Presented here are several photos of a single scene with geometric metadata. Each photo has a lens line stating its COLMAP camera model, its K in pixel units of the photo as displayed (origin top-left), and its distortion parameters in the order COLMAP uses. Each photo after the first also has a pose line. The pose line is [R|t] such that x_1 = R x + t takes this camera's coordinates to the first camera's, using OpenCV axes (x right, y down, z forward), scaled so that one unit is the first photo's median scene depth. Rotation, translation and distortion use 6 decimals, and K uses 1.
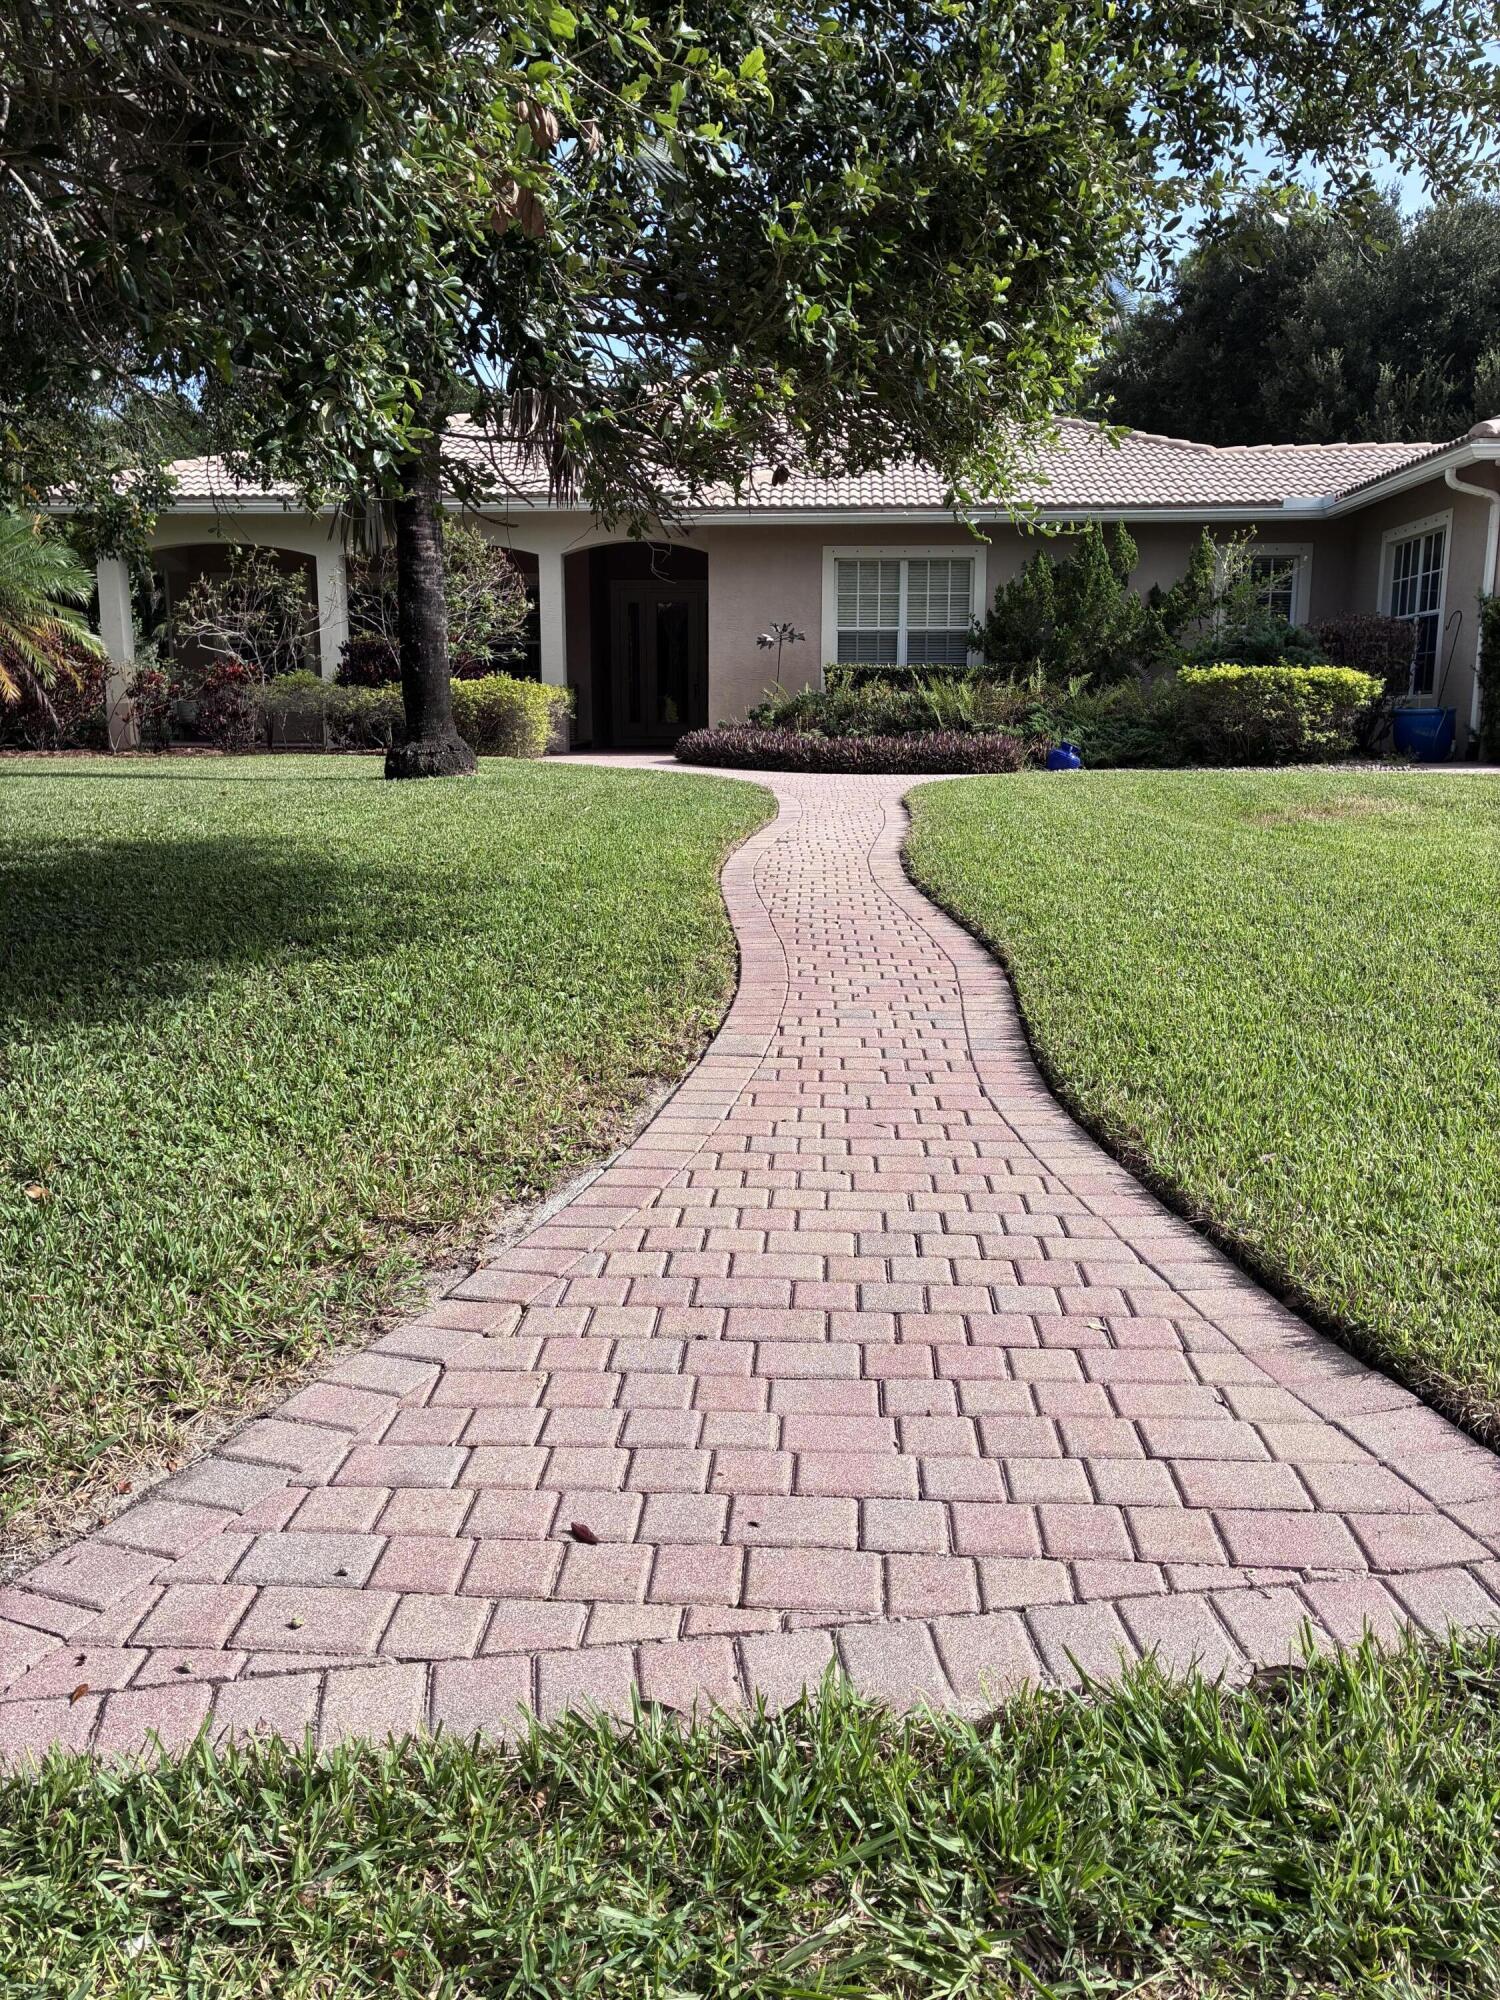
lens RADIAL K [[1479.4, 0, 750.0], [0, 1479.4, 1000.0], [0, 0, 1]] dist [-0.005304, -0.001162]
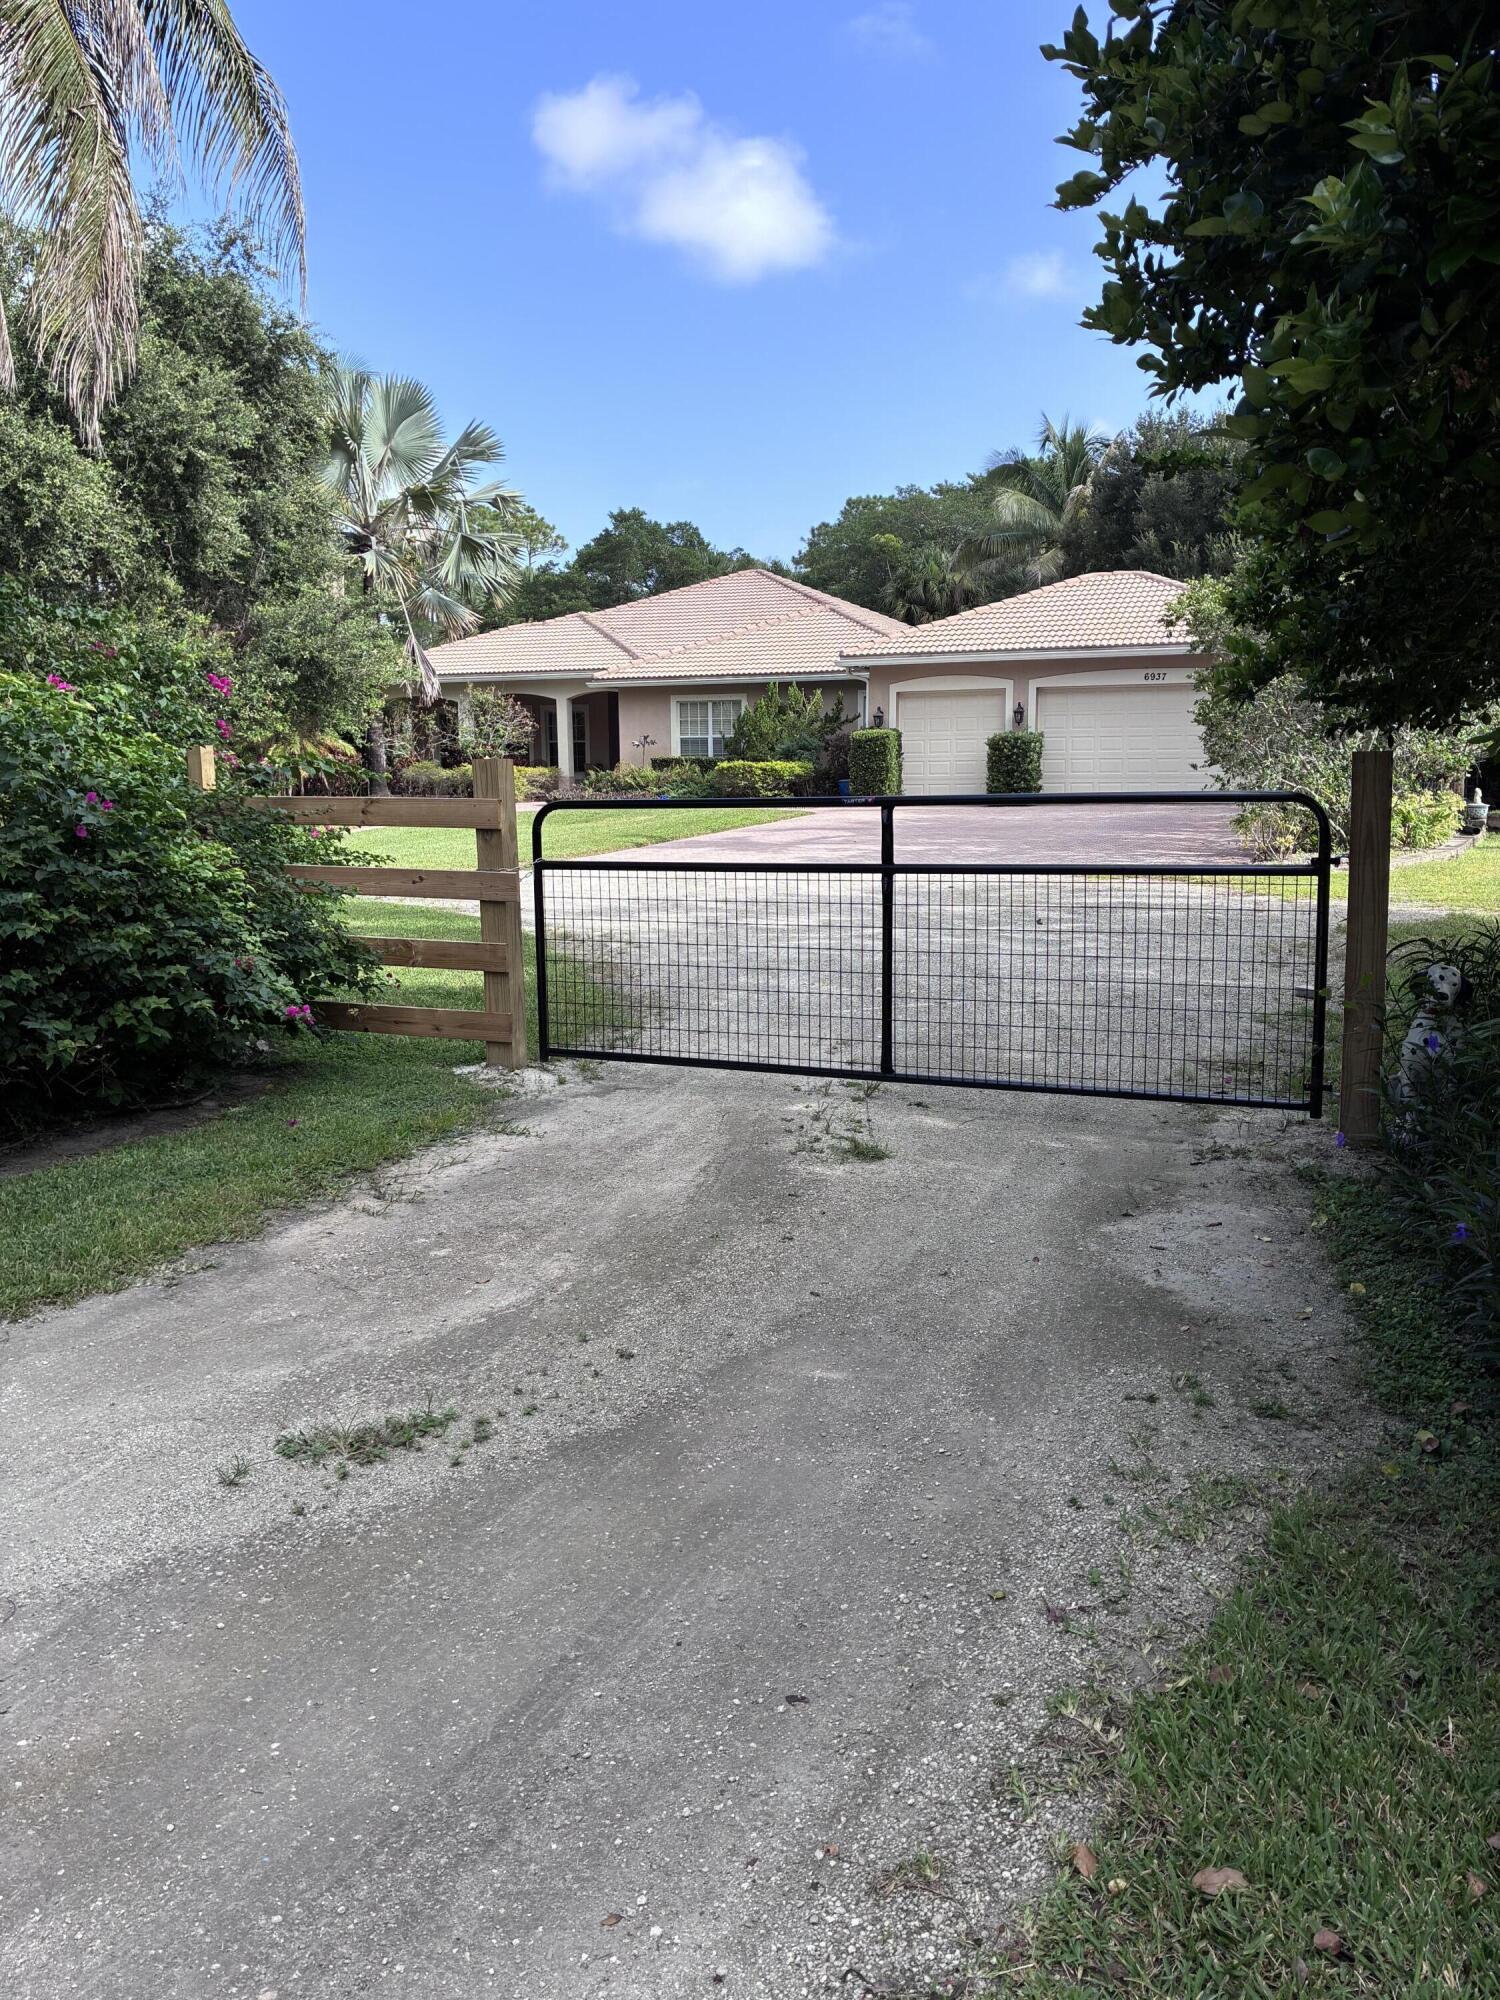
lens RADIAL K [[1479.4, 0, 750.0], [0, 1479.4, 1000.0], [0, 0, 1]] dist [-0.005304, -0.001162]
pose [[0.939994, 0.047978, -0.337802, 1.088348], [-0.059297, 0.997969, -0.023261, 0.175924], [0.336000, 0.041895, 0.940930, -1.031896]]
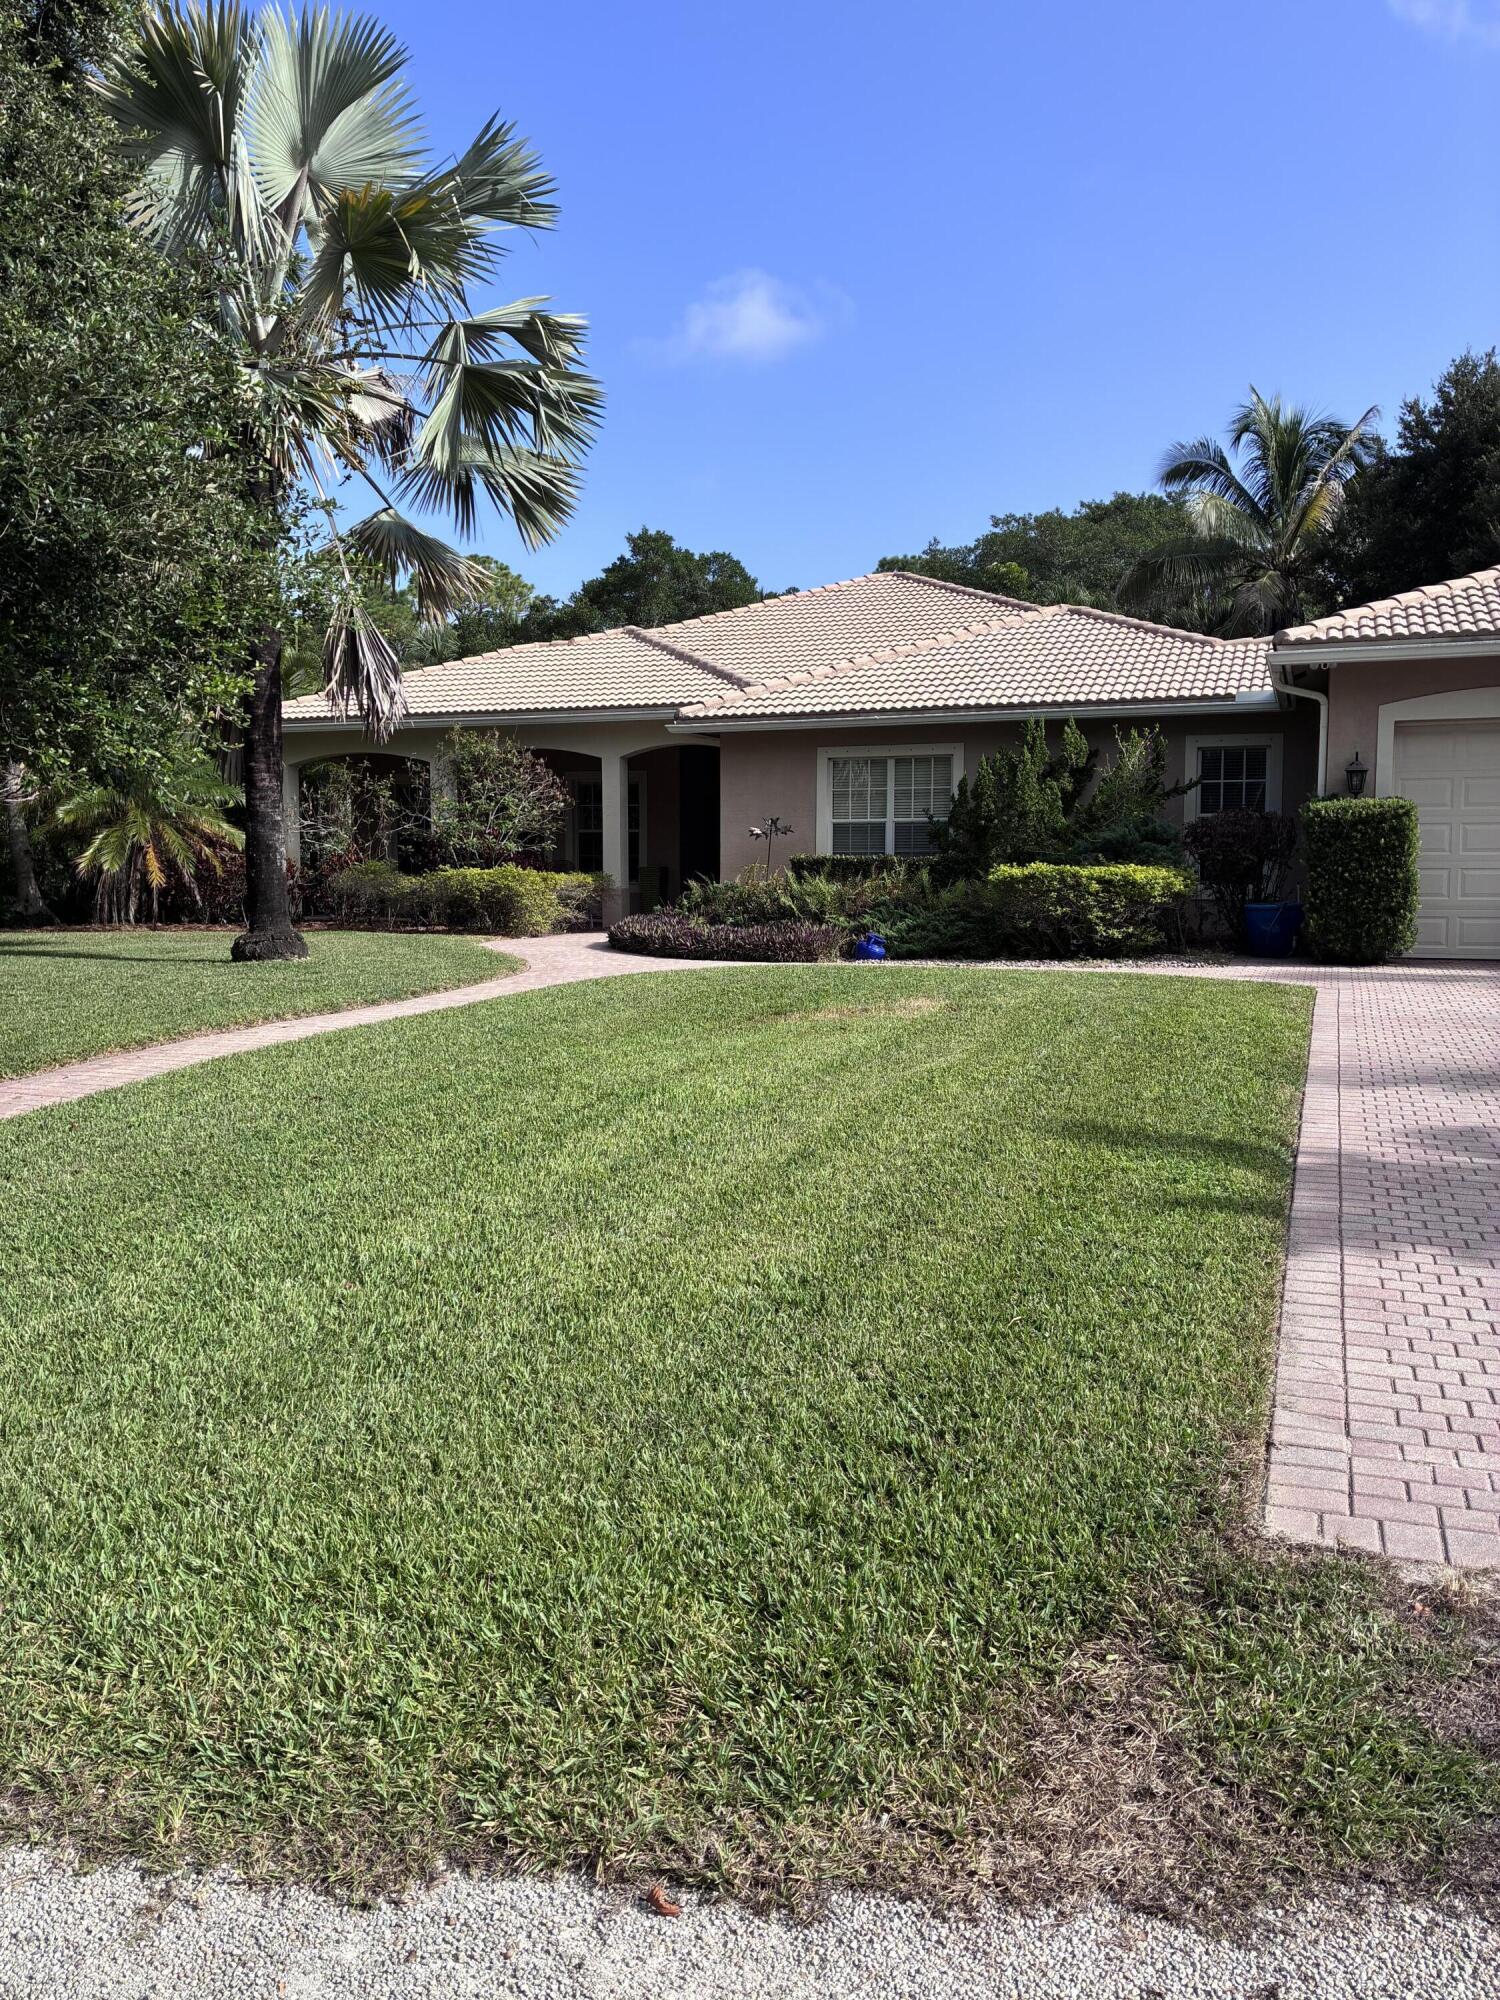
lens RADIAL K [[1479.4, 0, 750.0], [0, 1479.4, 1000.0], [0, 0, 1]] dist [-0.005304, -0.001162]
pose [[0.951896, 0.028299, -0.305110, 0.448925], [-0.060220, 0.993585, -0.095723, -0.018415], [0.300444, 0.109492, 0.947494, -0.038051]]
